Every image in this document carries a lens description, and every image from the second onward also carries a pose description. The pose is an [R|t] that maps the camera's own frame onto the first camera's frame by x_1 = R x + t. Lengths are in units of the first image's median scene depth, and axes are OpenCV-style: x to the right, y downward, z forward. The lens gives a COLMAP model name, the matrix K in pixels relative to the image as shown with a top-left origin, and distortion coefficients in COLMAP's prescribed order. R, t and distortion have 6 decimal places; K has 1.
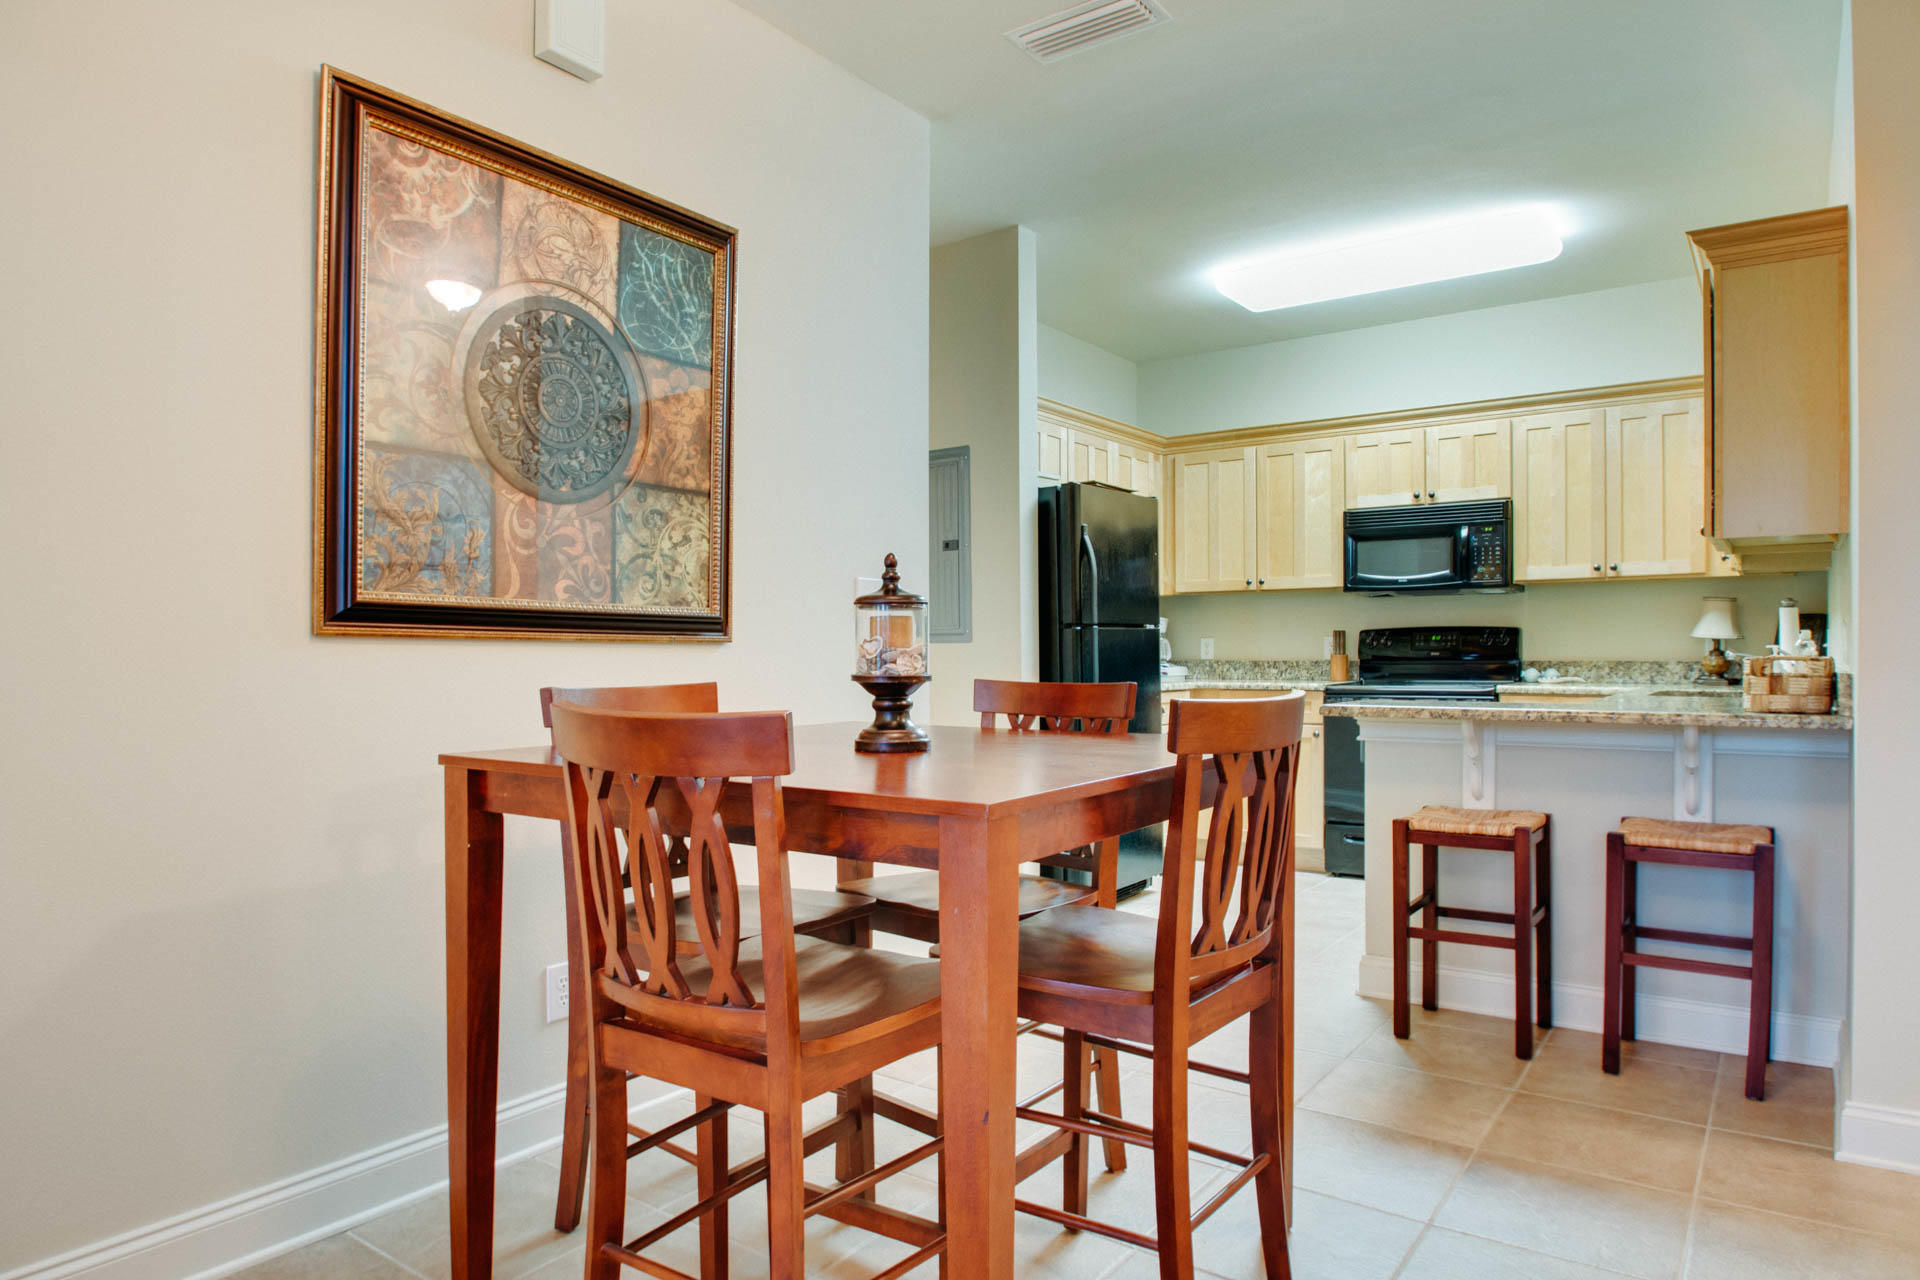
lens RADIAL K [[1202.1, 0, 958.4], [0, 1202.1, 661.8], [0, 0, 1]] dist [-0.009350, 0.000654]
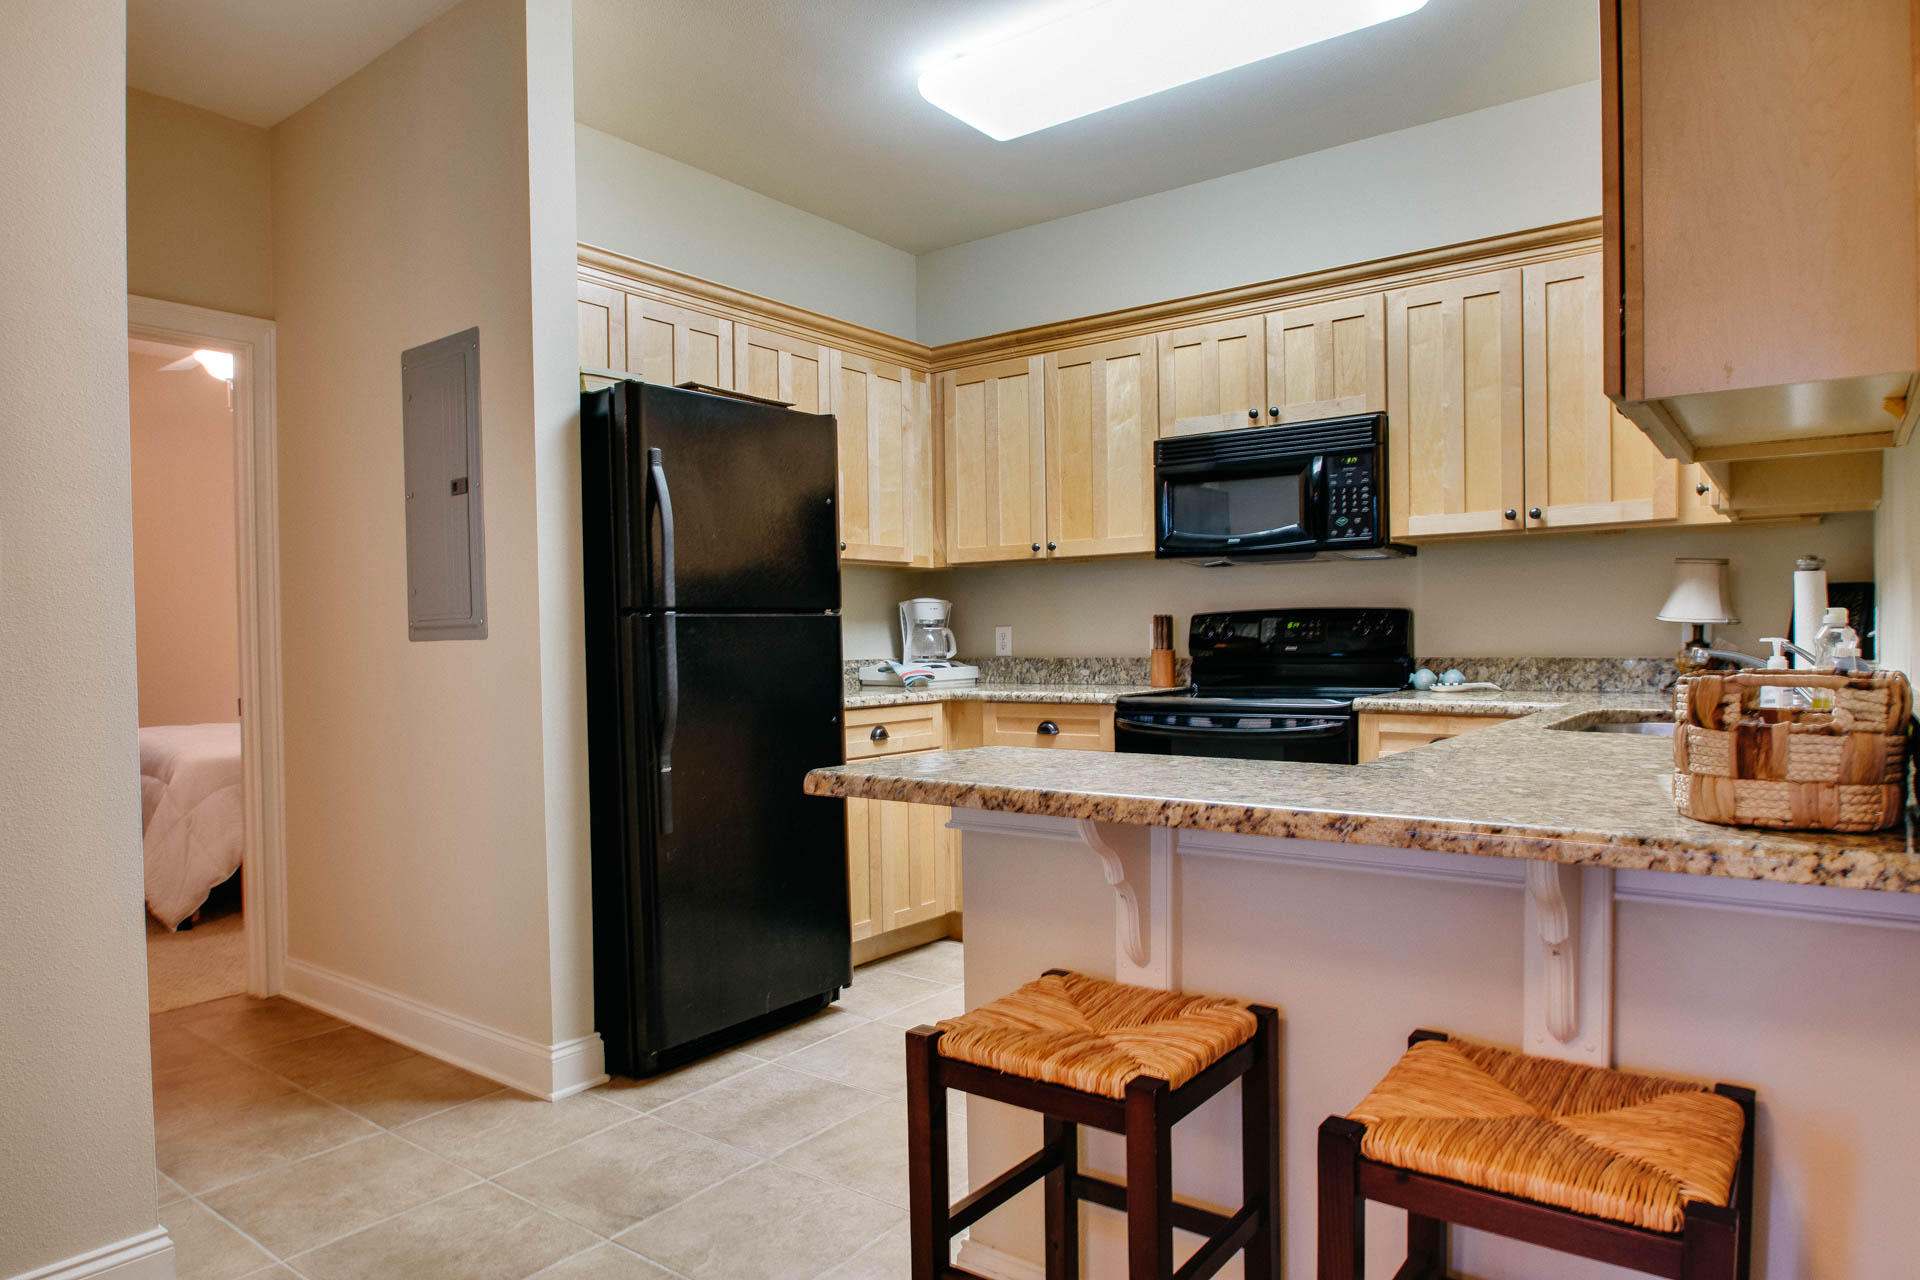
lens RADIAL K [[1177.5, 0, 964.5], [0, 1177.5, 662.5], [0, 0, 1]] dist [-0.015508, 0.001139]
pose [[0.999591, -0.007199, -0.027692, 0.243401], [0.007530, 0.999901, 0.011876, -0.008356], [0.027604, -0.012080, 0.999546, 0.342222]]
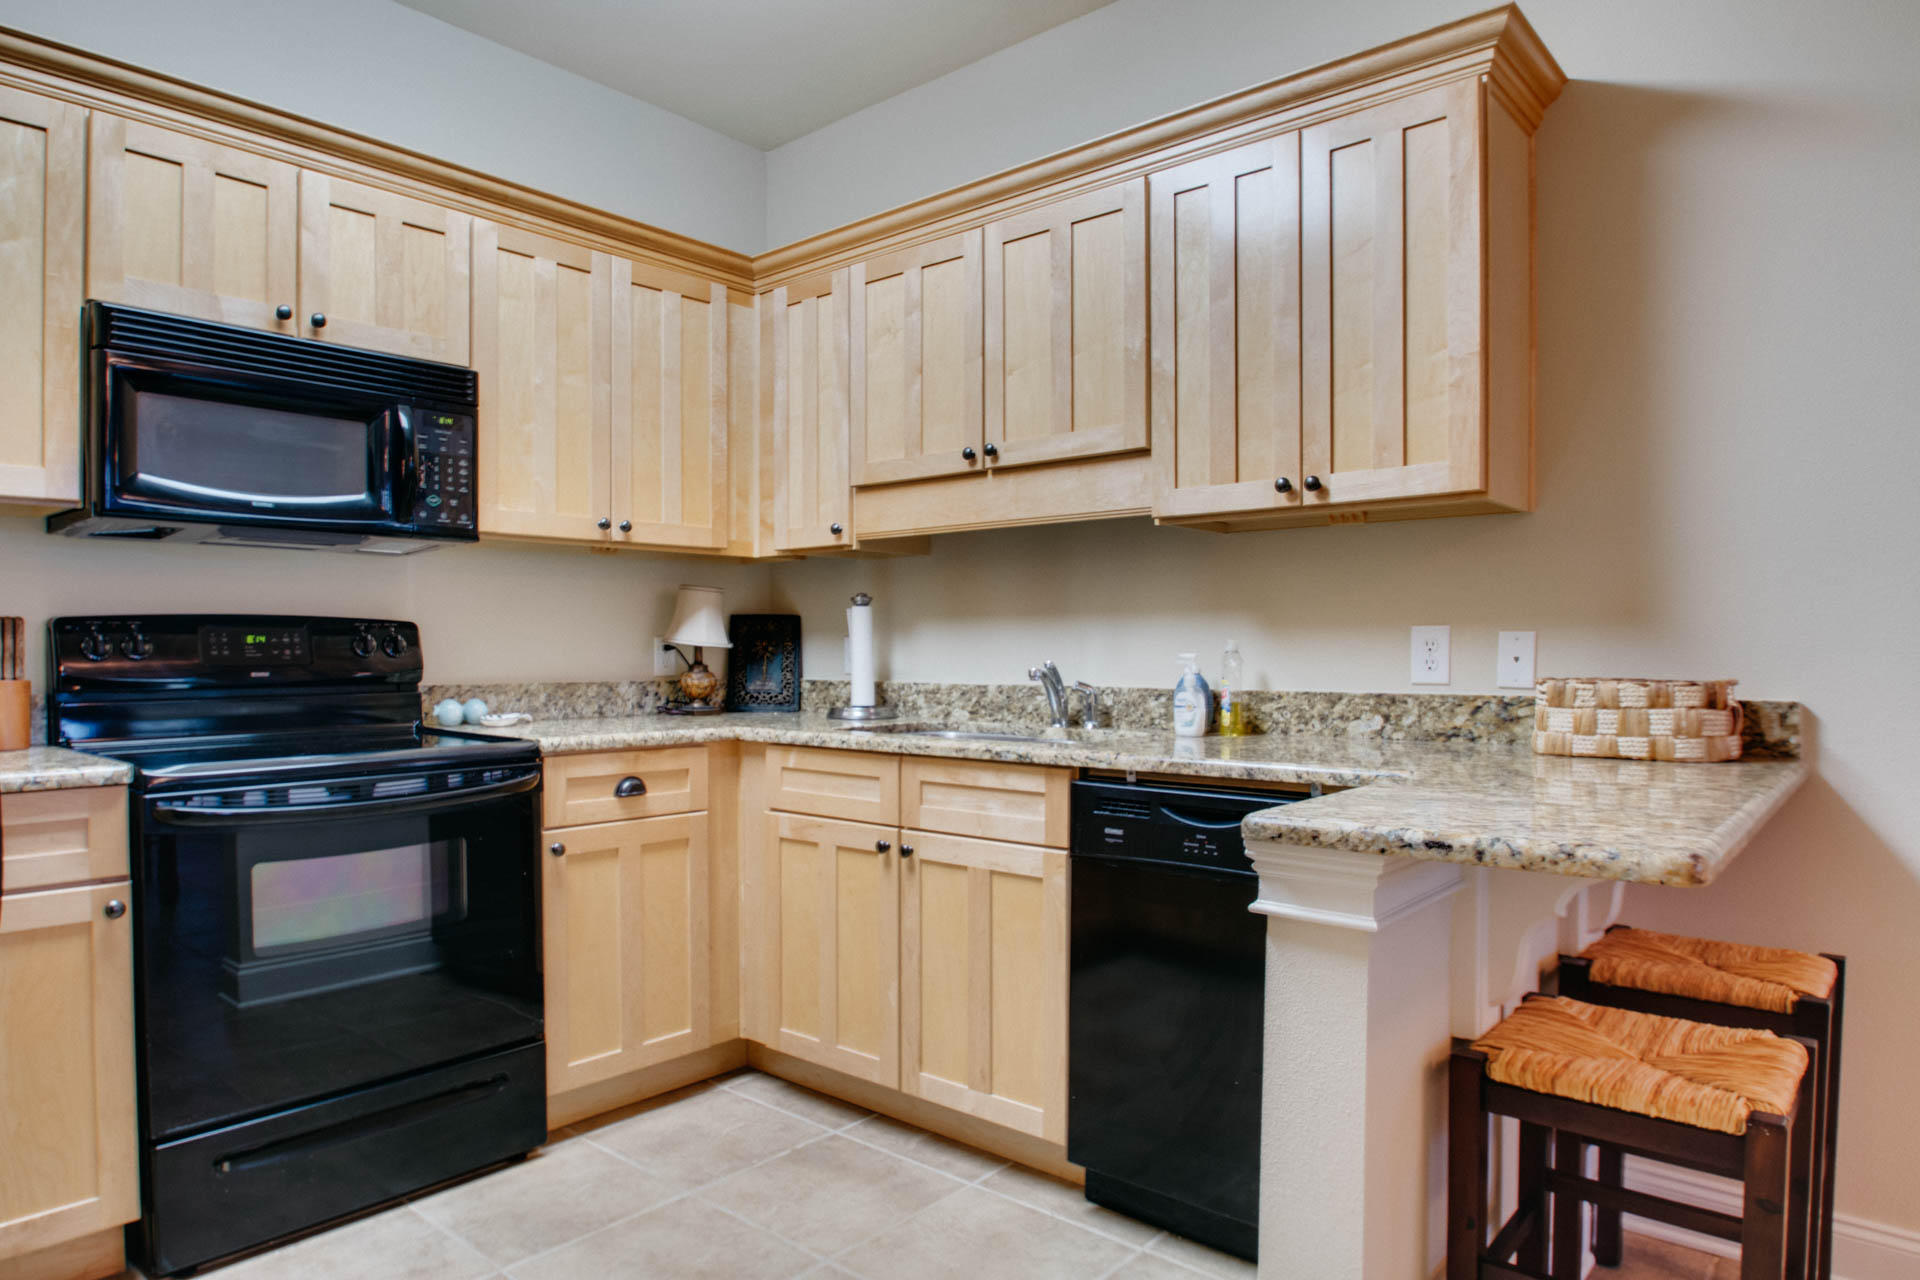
lens RADIAL K [[1197.2, 0, 960.0], [0, 1197.2, 640.0], [0, 0, 1]] dist [-0.020051, -0.000123]
pose [[0.099691, 0.012897, 0.994935, -0.022614], [0.006313, 0.999888, -0.013593, -0.012576], [-0.994998, 0.007636, 0.099598, 0.734233]]
